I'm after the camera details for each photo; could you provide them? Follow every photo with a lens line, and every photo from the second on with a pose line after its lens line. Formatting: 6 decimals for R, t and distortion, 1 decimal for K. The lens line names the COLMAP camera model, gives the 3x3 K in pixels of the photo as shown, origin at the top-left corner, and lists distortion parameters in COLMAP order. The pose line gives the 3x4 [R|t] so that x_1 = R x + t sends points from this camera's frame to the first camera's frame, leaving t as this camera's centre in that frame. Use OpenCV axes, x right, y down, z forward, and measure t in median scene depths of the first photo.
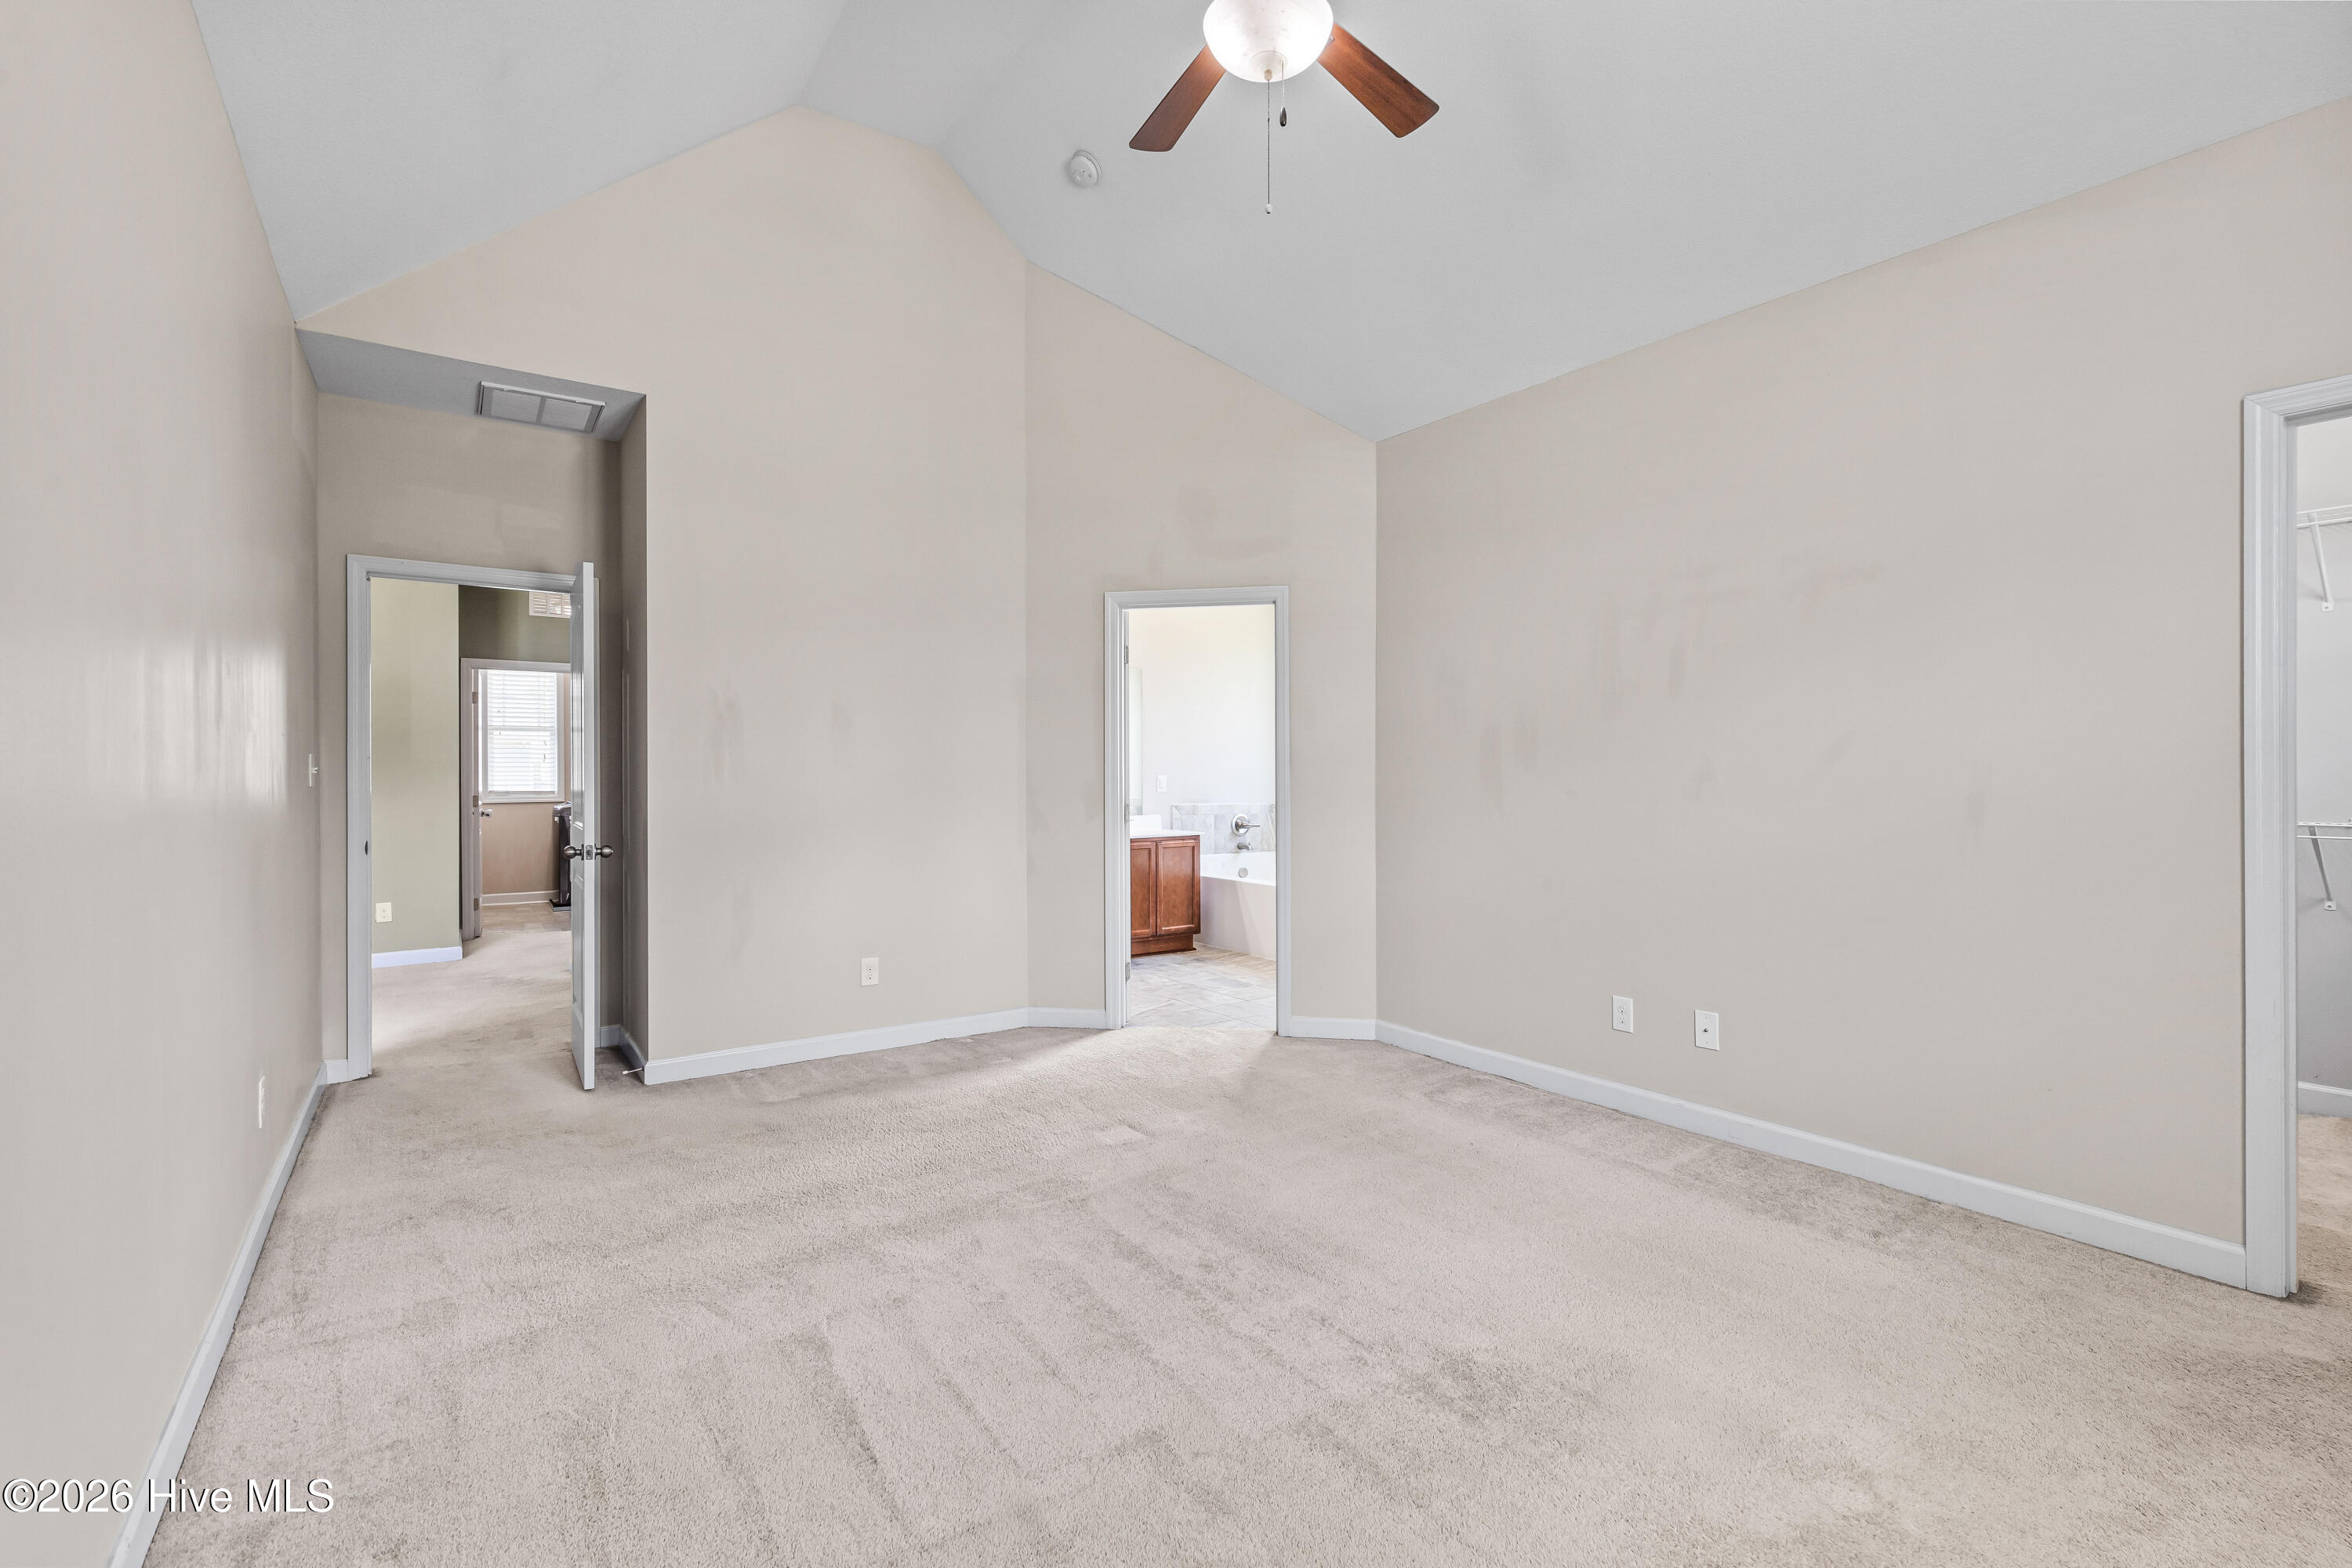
lens RADIAL K [[1064.0, 0, 1190.5], [0, 1064.0, 779.4], [0, 0, 1]] dist [0.006214, -0.000895]
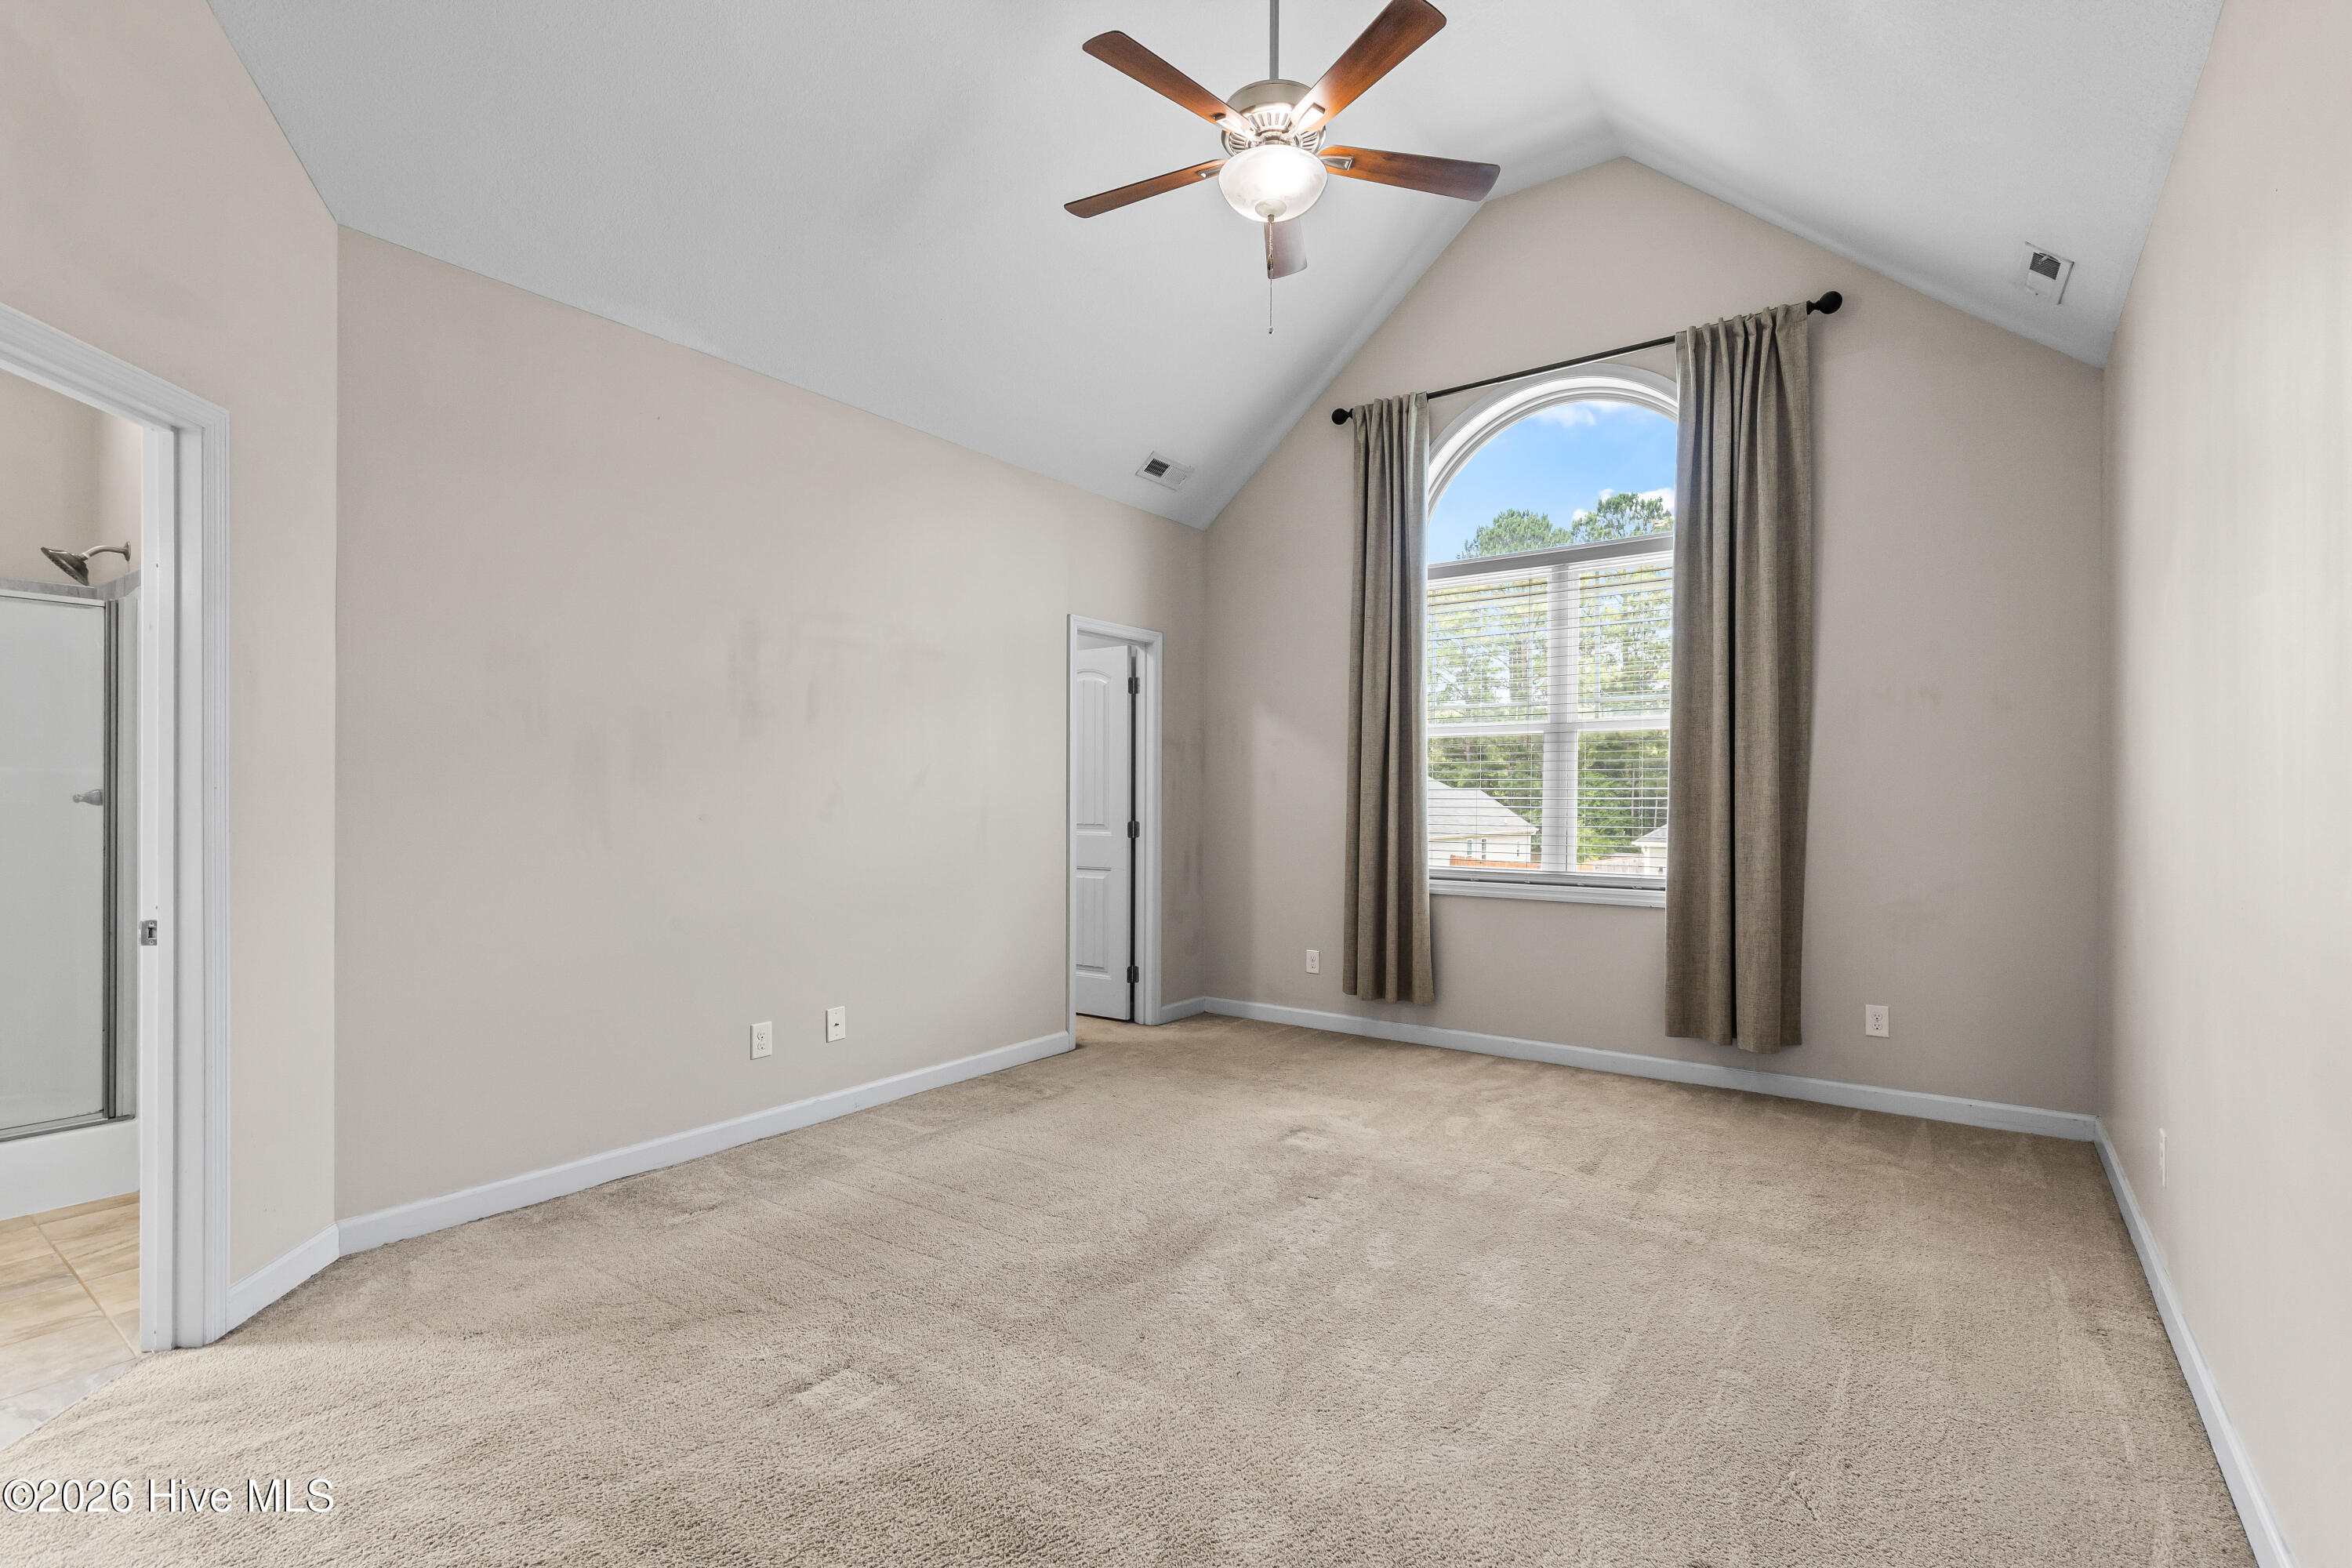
lens RADIAL K [[1064.0, 0, 1190.9], [0, 1064.0, 792.1], [0, 0, 1]] dist [0.006214, -0.000895]
pose [[-0.330390, 0.008884, 0.943803, -0.672541], [0.003782, 0.999960, -0.008089, 0.000014], [-0.943837, 0.000897, -0.330411, 0.968502]]
